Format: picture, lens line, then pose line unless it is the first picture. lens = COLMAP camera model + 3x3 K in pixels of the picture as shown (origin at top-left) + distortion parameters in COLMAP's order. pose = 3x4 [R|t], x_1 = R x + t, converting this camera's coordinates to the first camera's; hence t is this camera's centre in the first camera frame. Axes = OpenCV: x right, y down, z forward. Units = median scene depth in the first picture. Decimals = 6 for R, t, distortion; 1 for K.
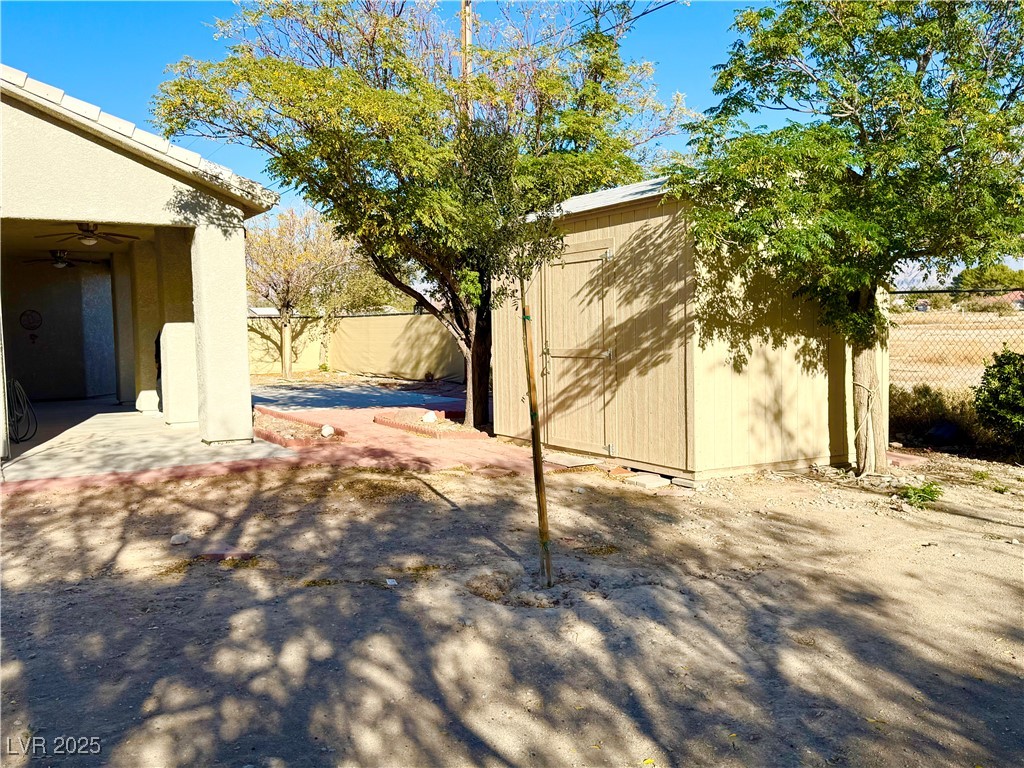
lens RADIAL K [[927.9, 0, 512.0], [0, 927.9, 384.0], [0, 0, 1]] dist [0.099620, -0.000511]
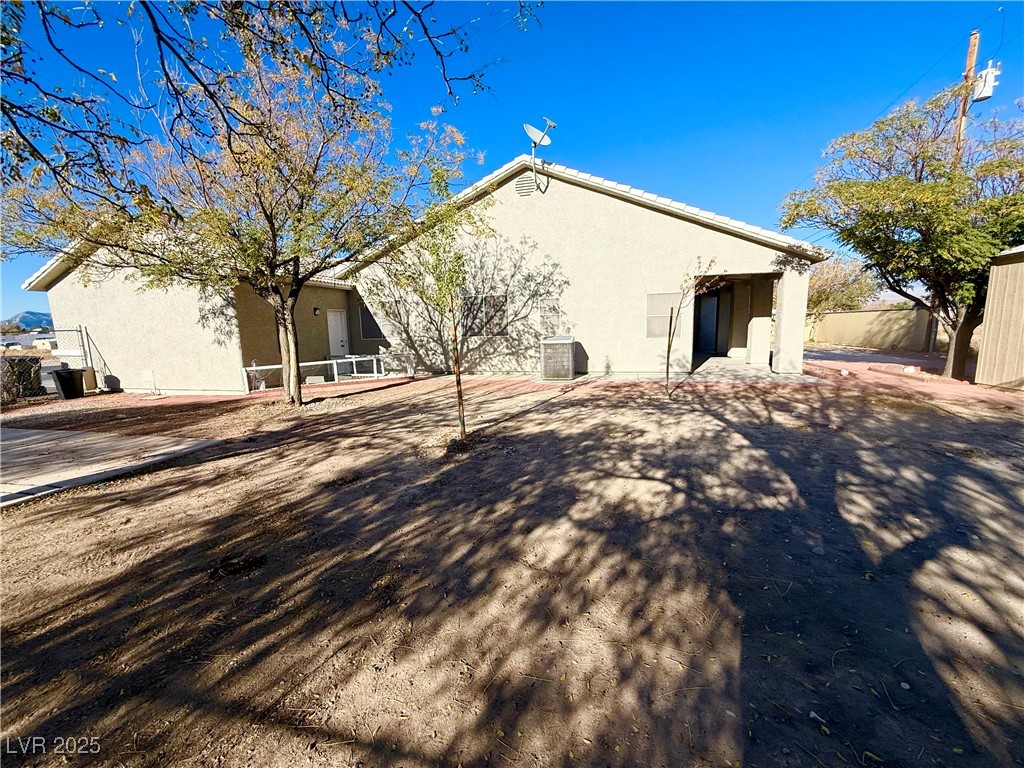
lens RADIAL K [[406.9, 0, 512.0], [0, 406.9, 384.0], [0, 0, 1]] dist [0.001129, -0.000064]
pose [[0.700453, 0.103525, -0.706150, -0.091074], [-0.036500, 0.993325, 0.109420, 0.007378], [0.712765, -0.050869, 0.699556, -0.102818]]
